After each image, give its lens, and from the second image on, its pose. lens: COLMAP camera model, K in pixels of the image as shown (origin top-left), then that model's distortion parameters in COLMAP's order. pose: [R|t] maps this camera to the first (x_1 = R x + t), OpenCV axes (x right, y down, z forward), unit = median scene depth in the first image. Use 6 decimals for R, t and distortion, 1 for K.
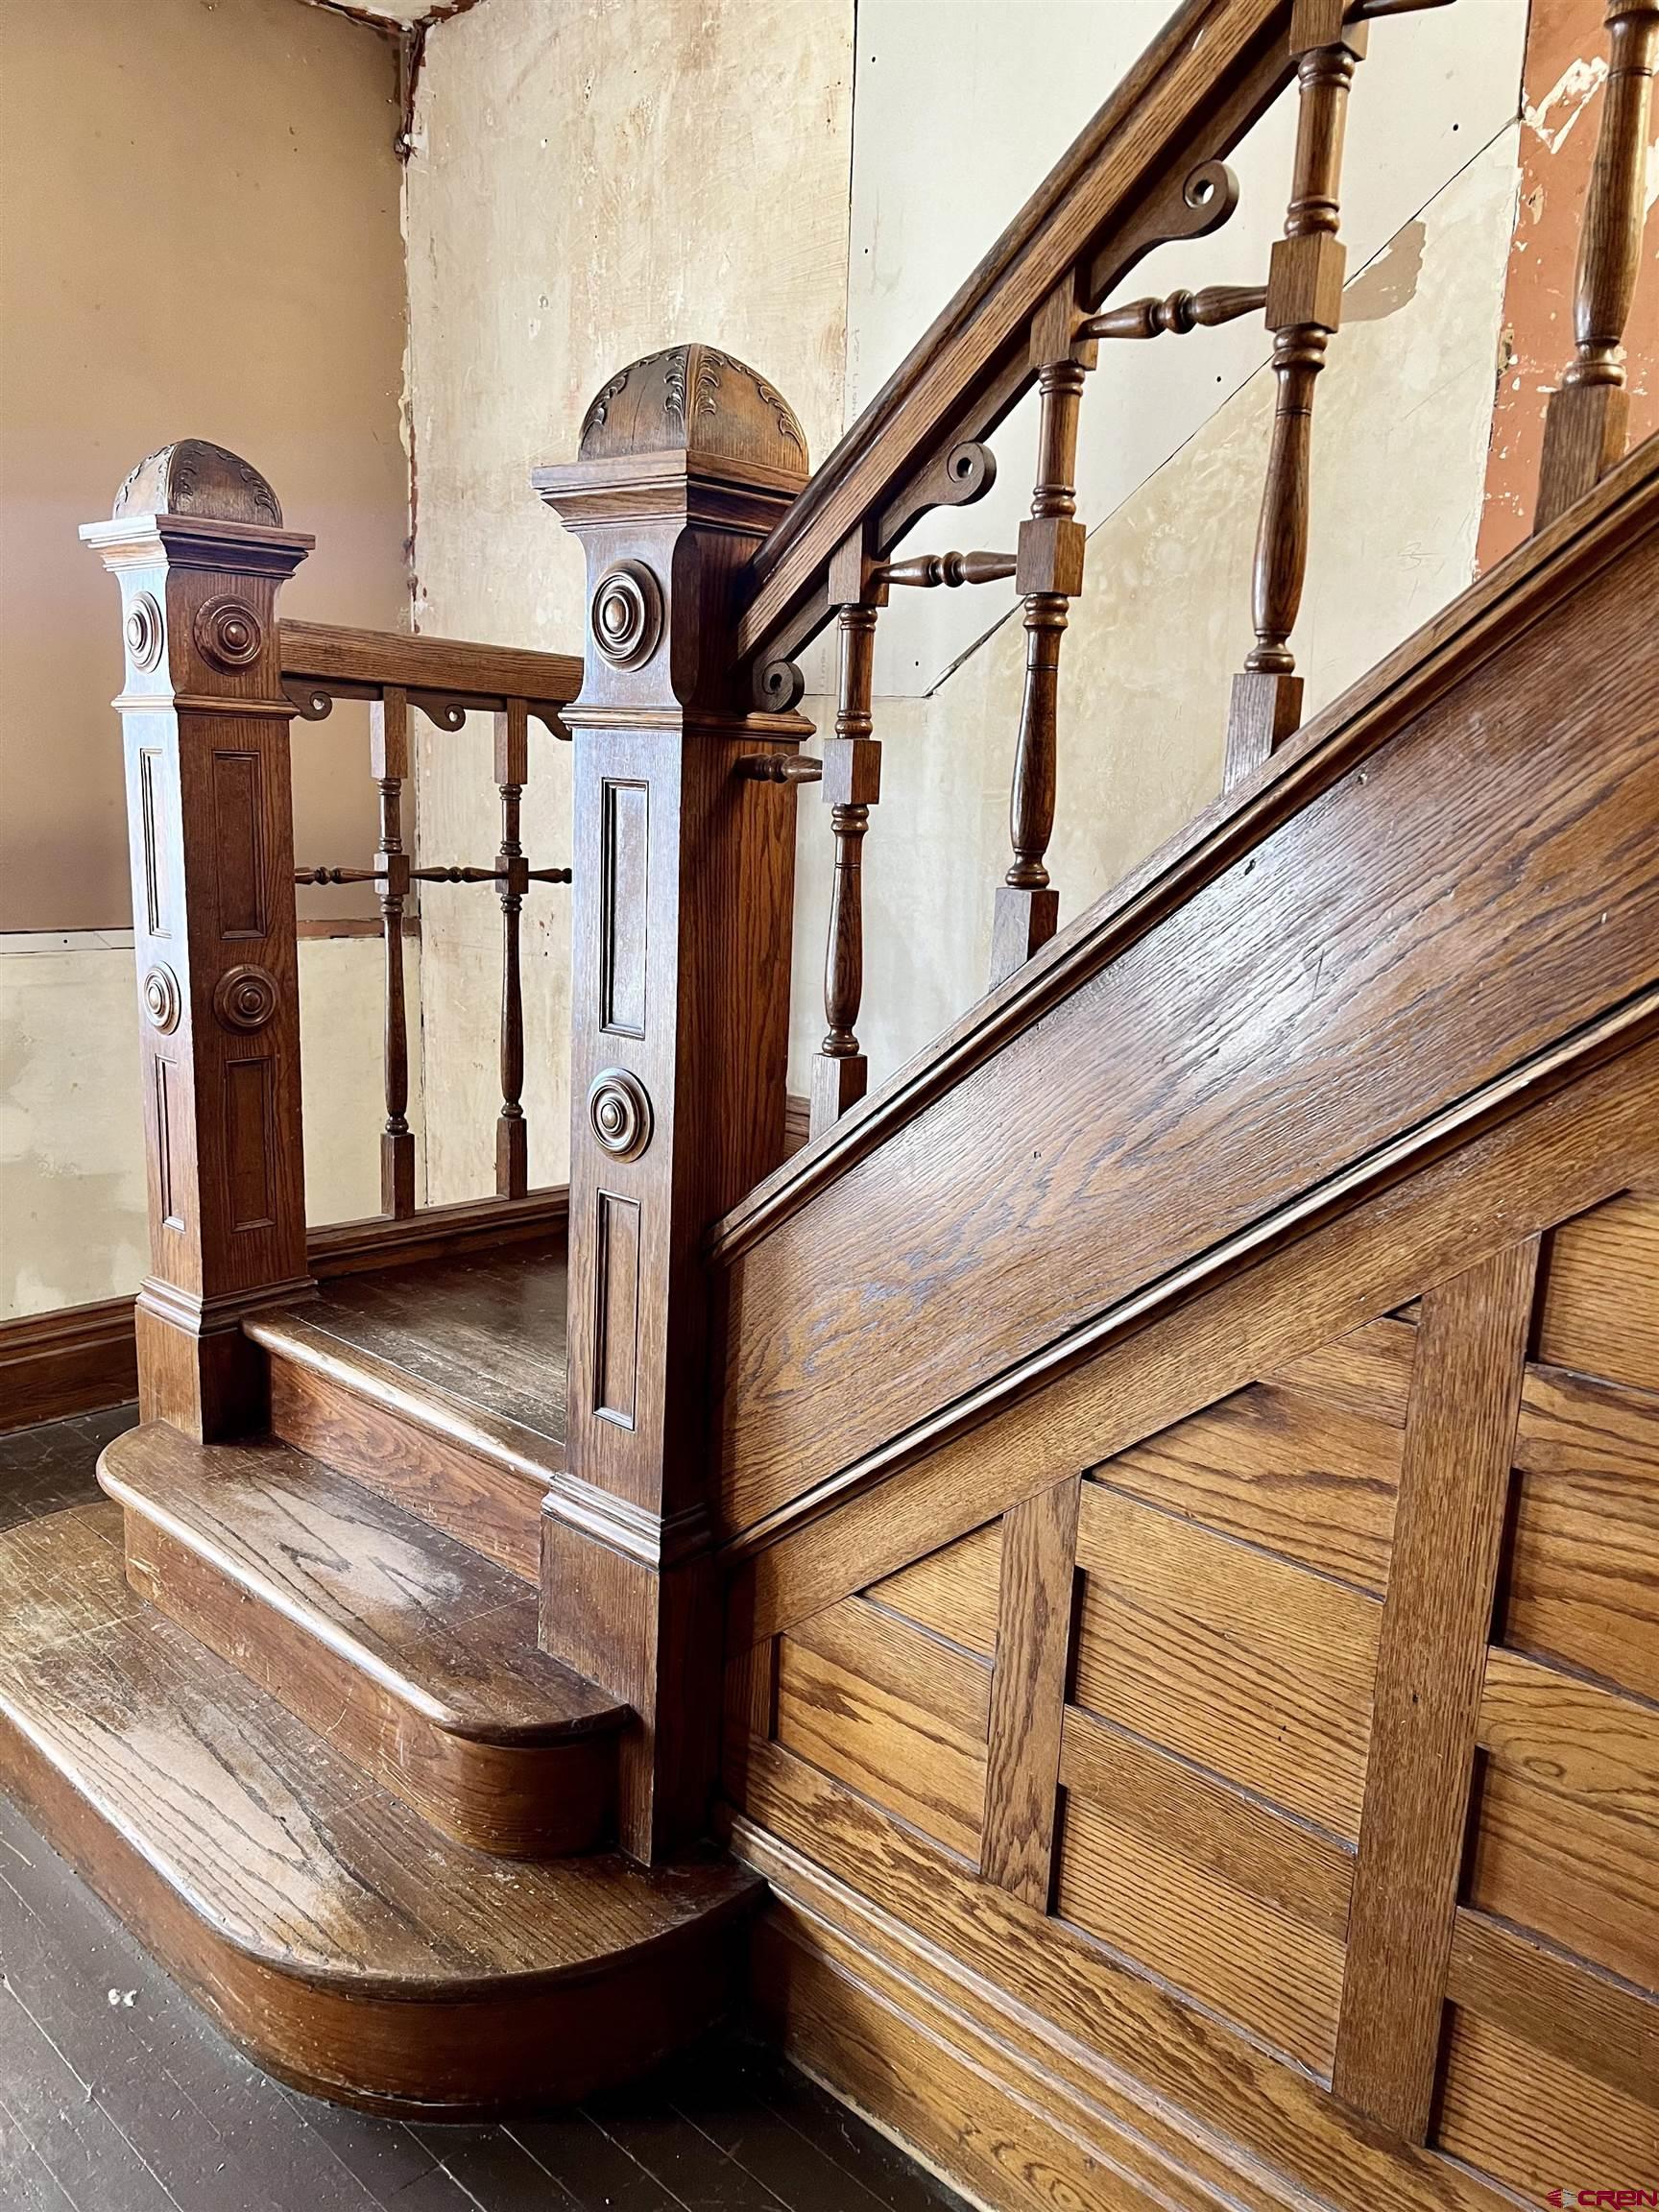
lens RADIAL K [[1675.0, 0, 820.7], [0, 1675.0, 1104.5], [0, 0, 1]] dist [0.064432, -0.059097]
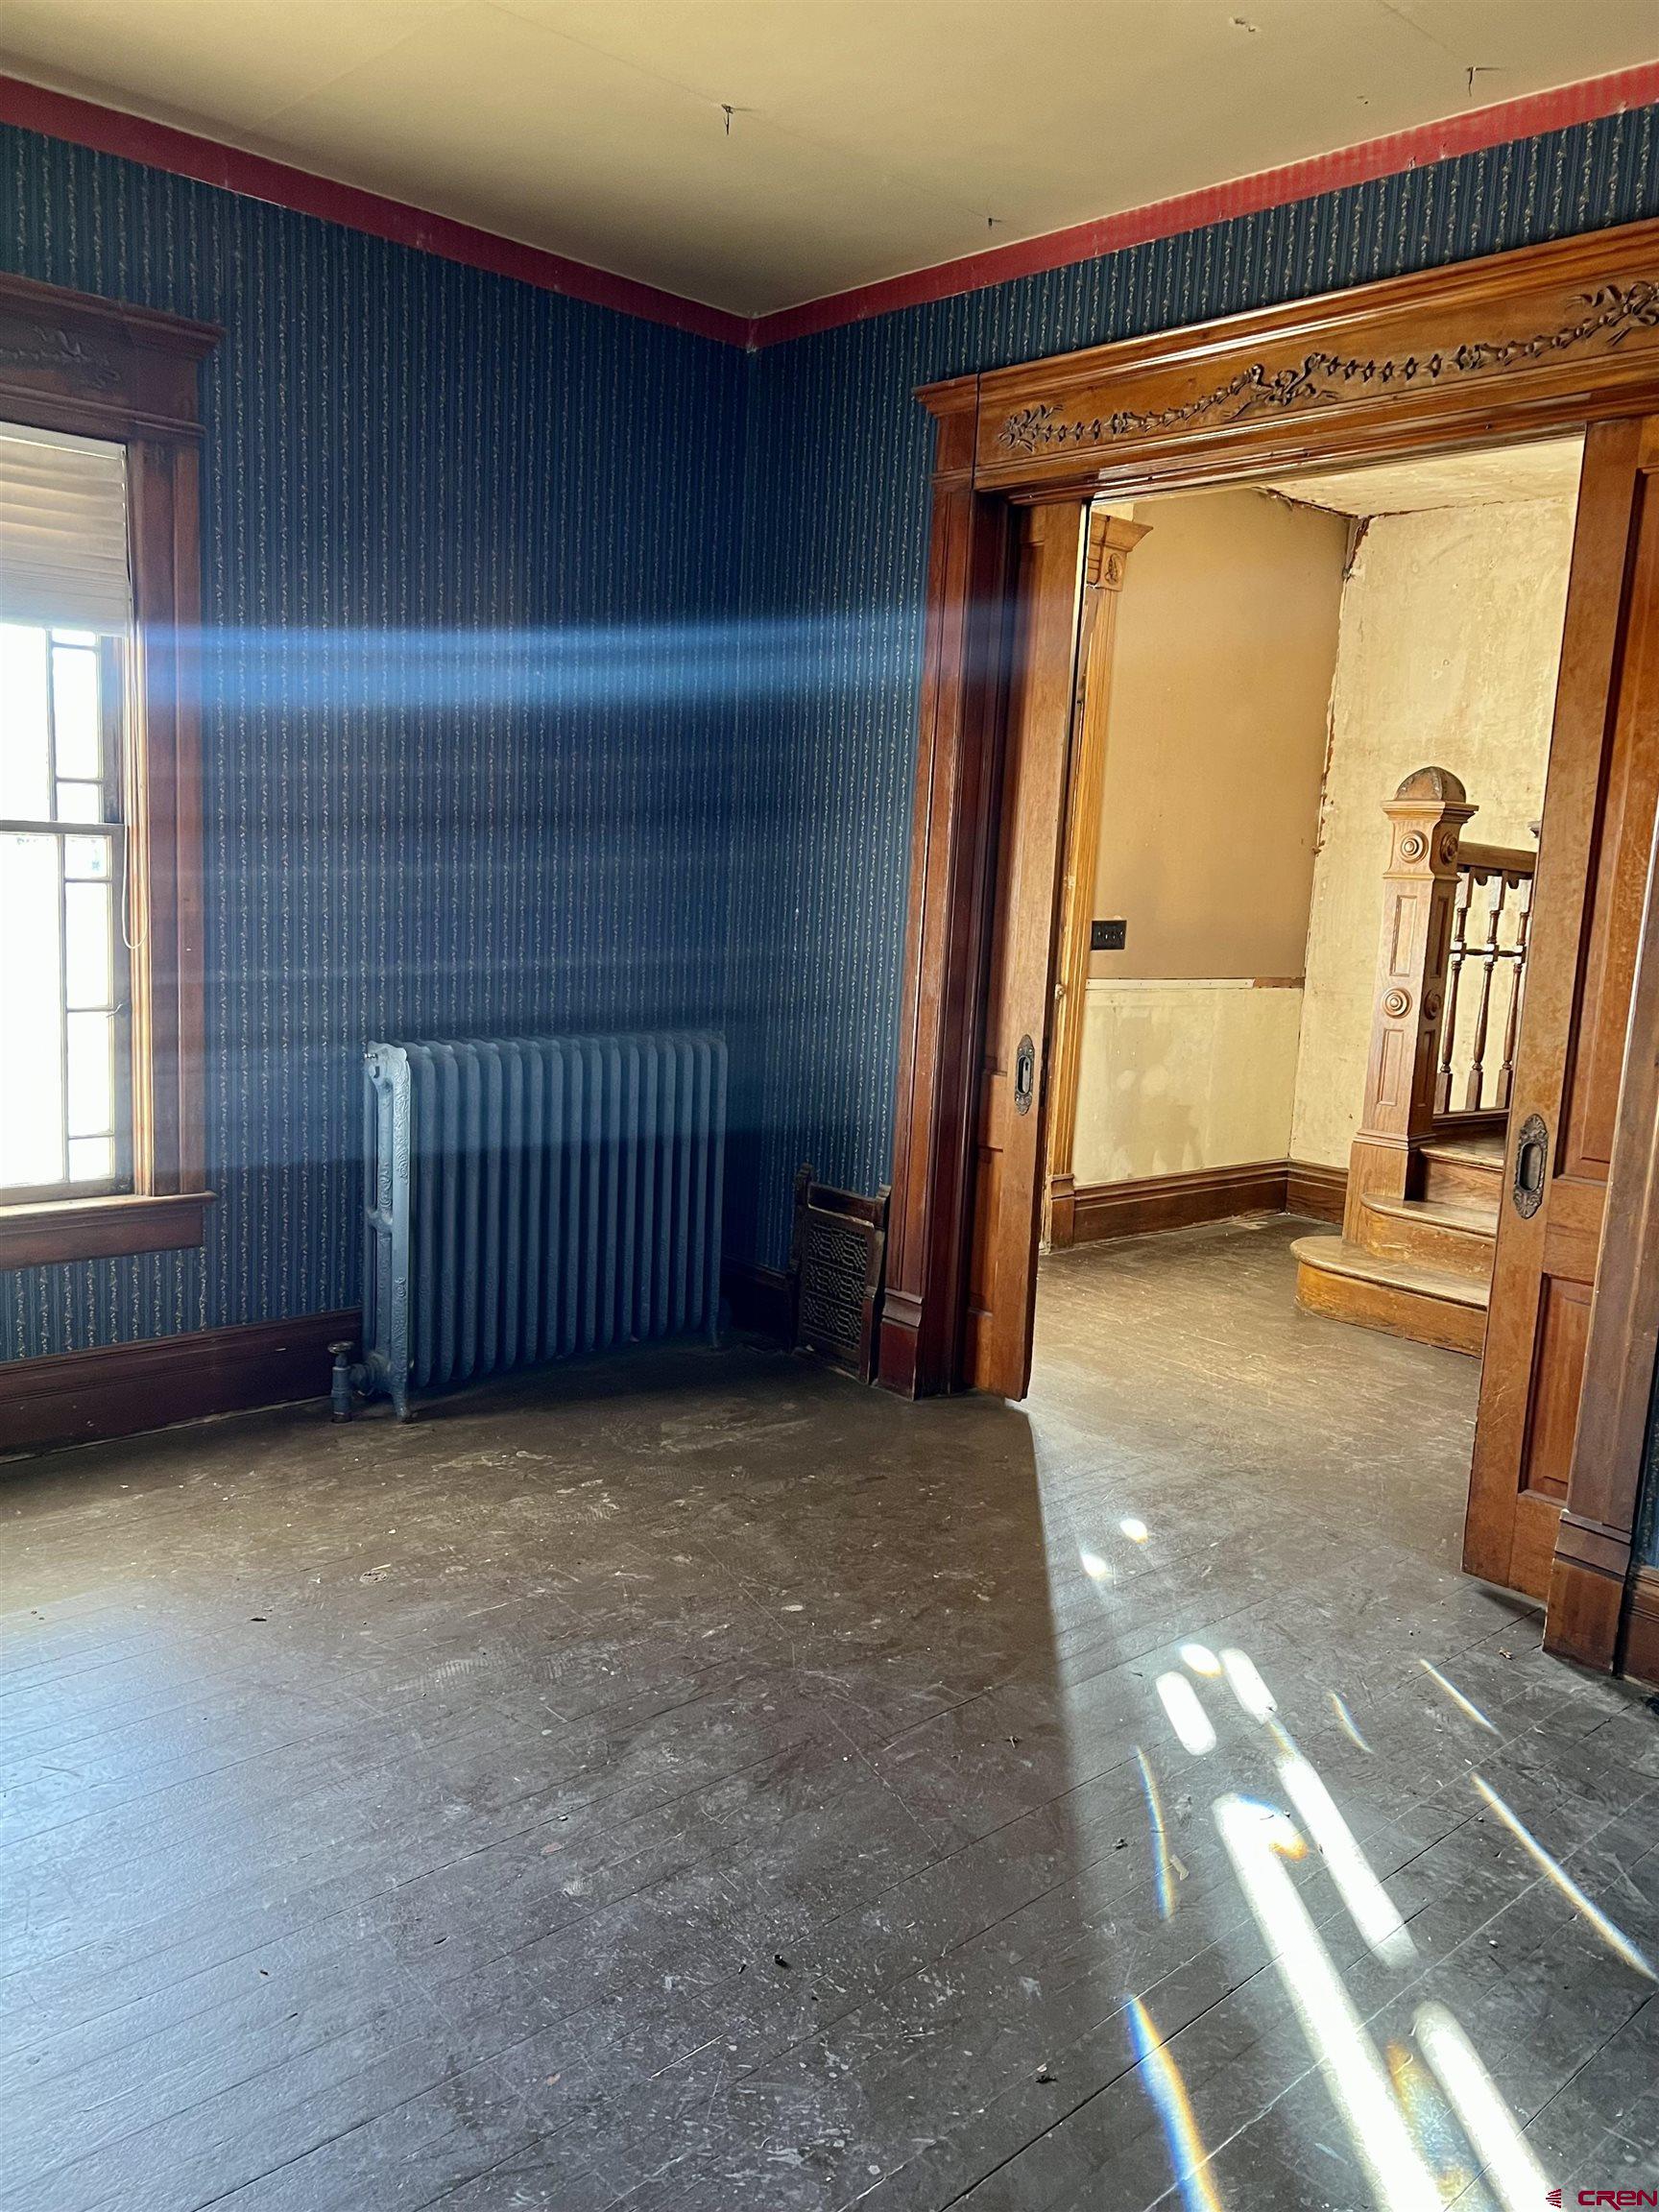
lens RADIAL K [[1675.0, 0, 837.7], [0, 1675.0, 1108.9], [0, 0, 1]] dist [0.064432, -0.059097]
pose [[0.997868, 0.033945, -0.055747, -0.735050], [-0.036851, 0.997969, -0.051953, 0.163870], [0.053870, 0.053897, 0.997092, -0.946493]]
